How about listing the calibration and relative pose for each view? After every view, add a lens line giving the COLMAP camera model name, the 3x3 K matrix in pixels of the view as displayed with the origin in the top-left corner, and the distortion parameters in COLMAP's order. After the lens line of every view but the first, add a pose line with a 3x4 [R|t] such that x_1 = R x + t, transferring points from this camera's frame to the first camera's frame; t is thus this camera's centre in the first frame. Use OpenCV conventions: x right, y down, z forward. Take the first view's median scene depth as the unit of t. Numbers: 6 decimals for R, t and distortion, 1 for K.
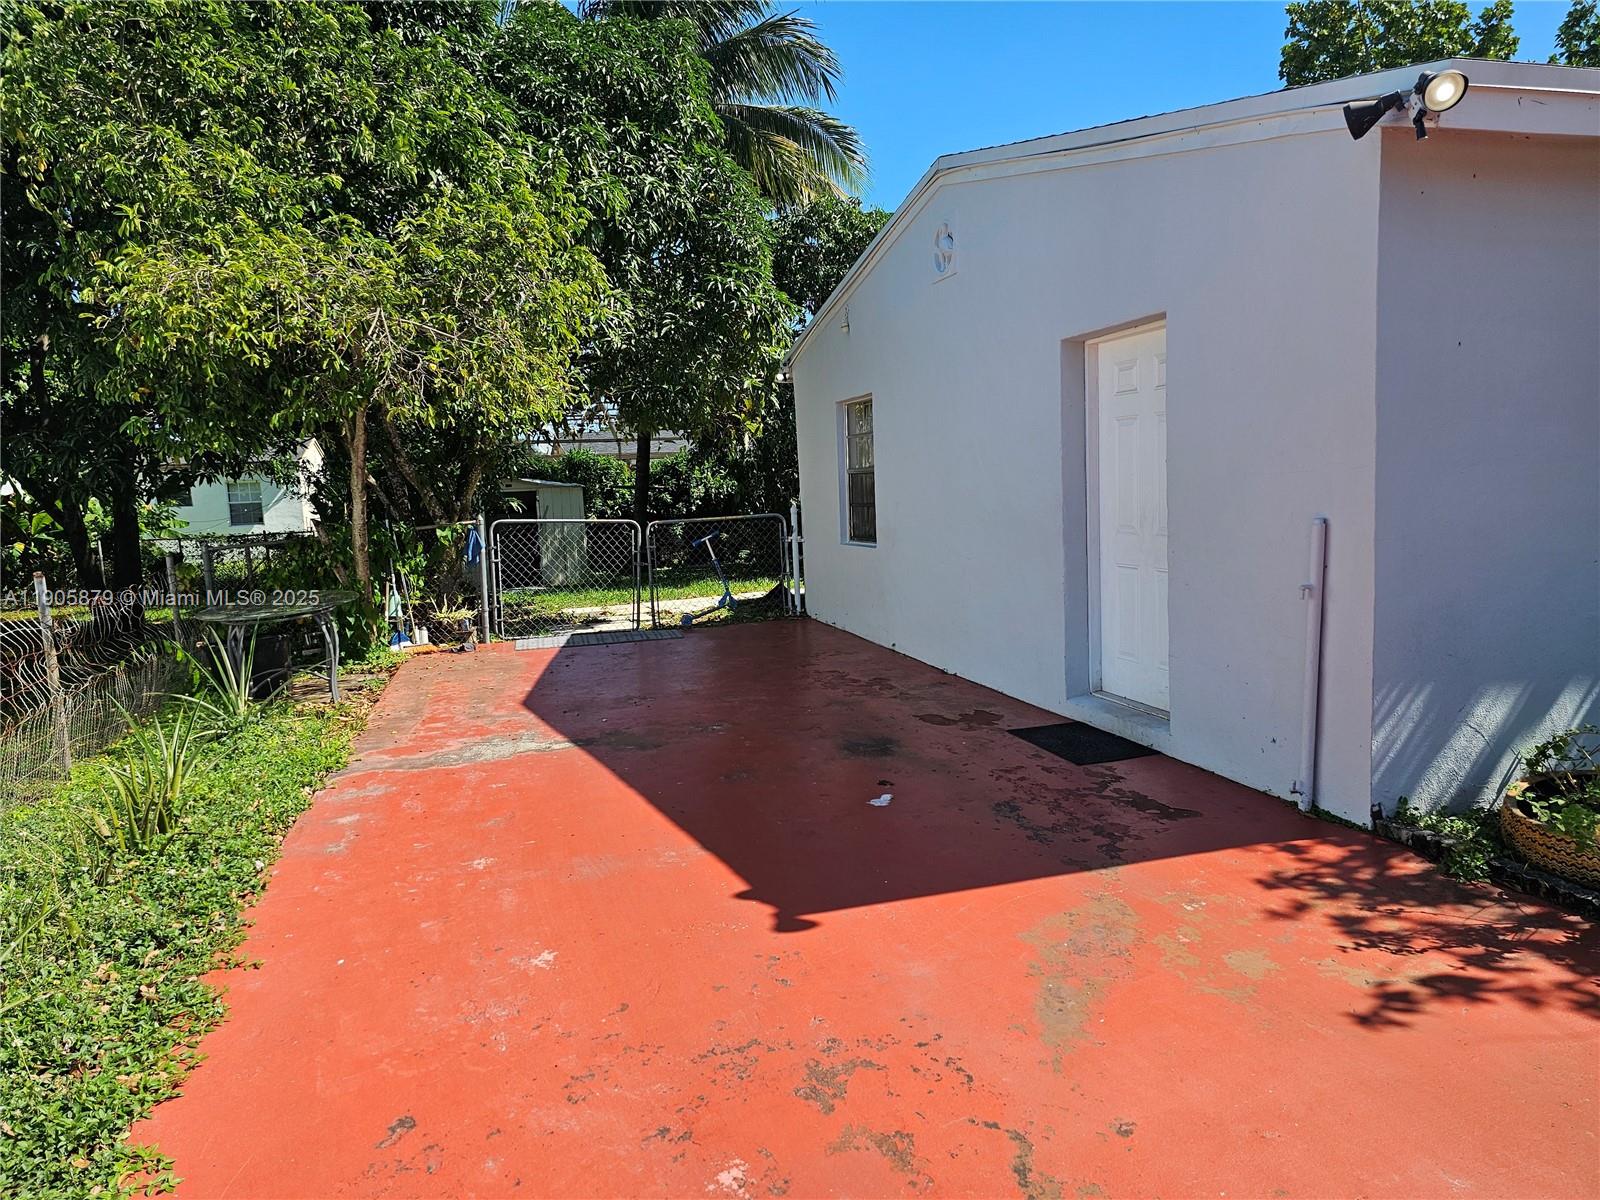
lens RADIAL K [[1089.4, 0, 800.2], [0, 1089.4, 591.9], [0, 0, 1]] dist [0.058741, -0.061677]
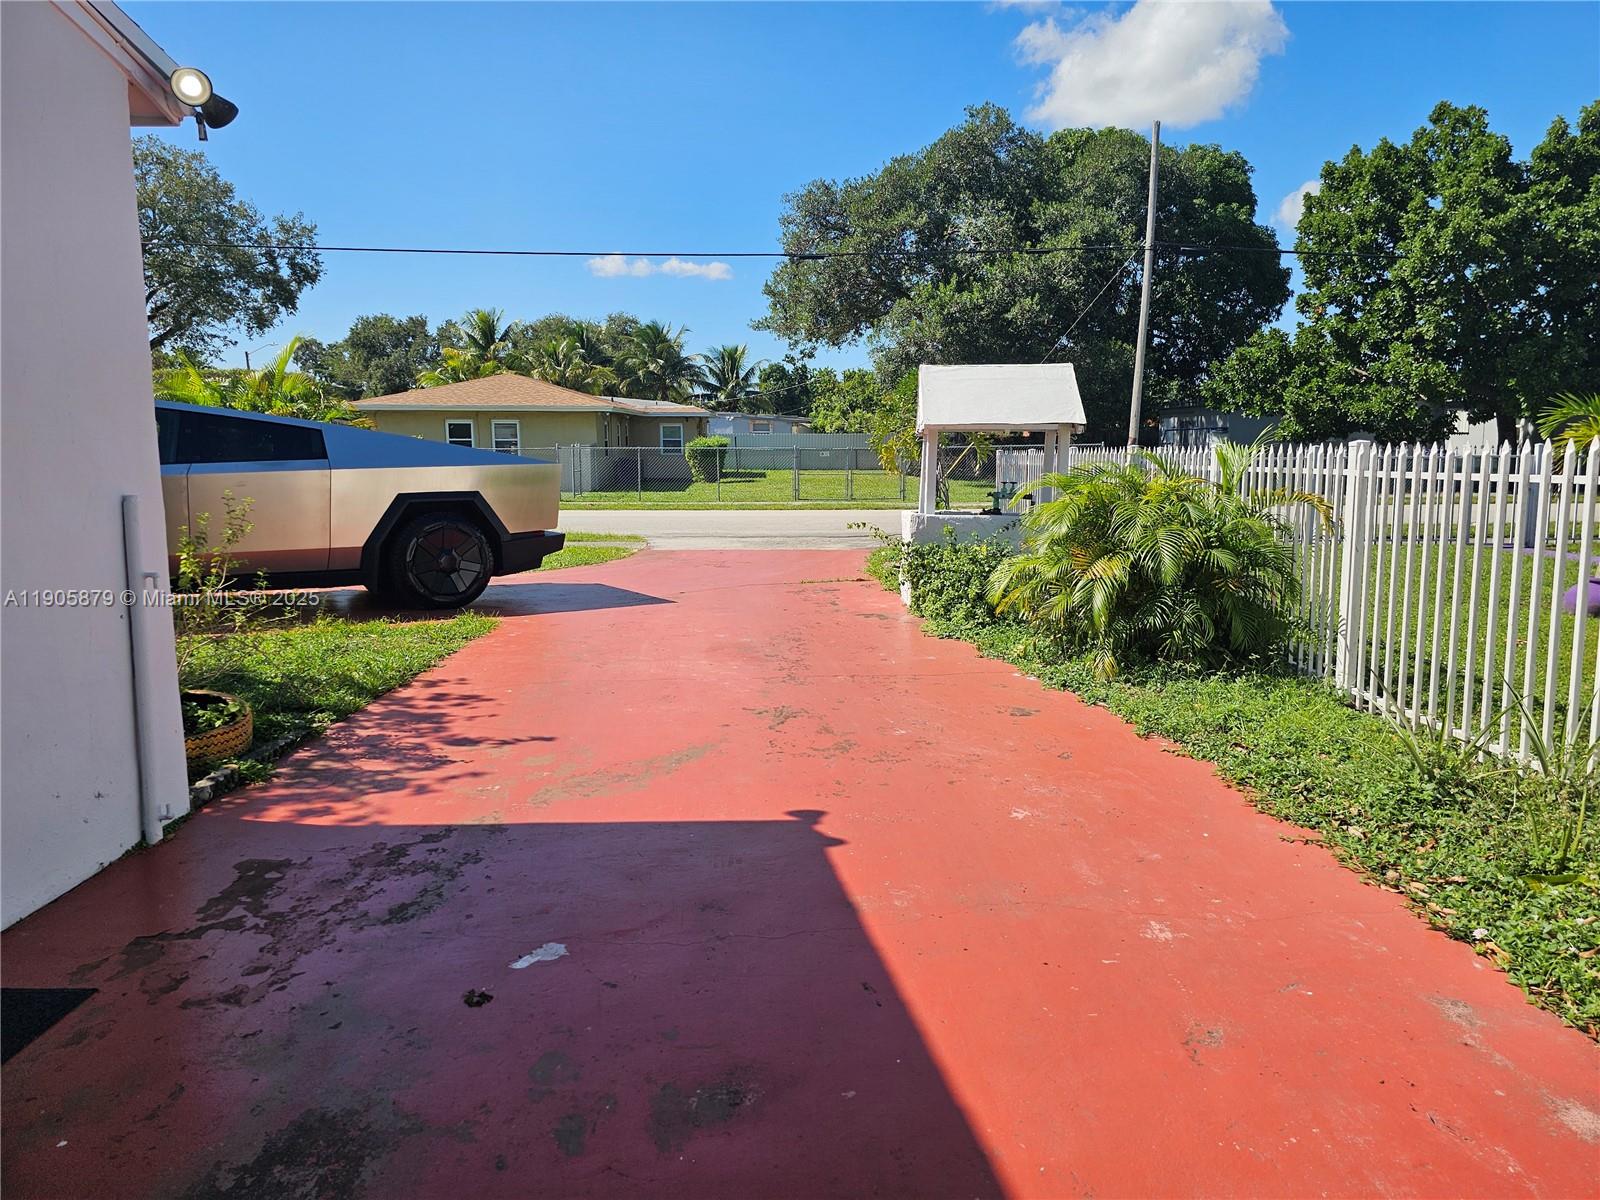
lens RADIAL K [[1089.4, 0, 800.2], [0, 1089.4, 591.9], [0, 0, 1]] dist [0.058741, -0.061677]
pose [[-0.961929, 0.006100, 0.273232, -0.270767], [0.068981, 0.972801, 0.221134, -0.151929], [-0.264452, 0.231563, -0.936186, 1.744485]]
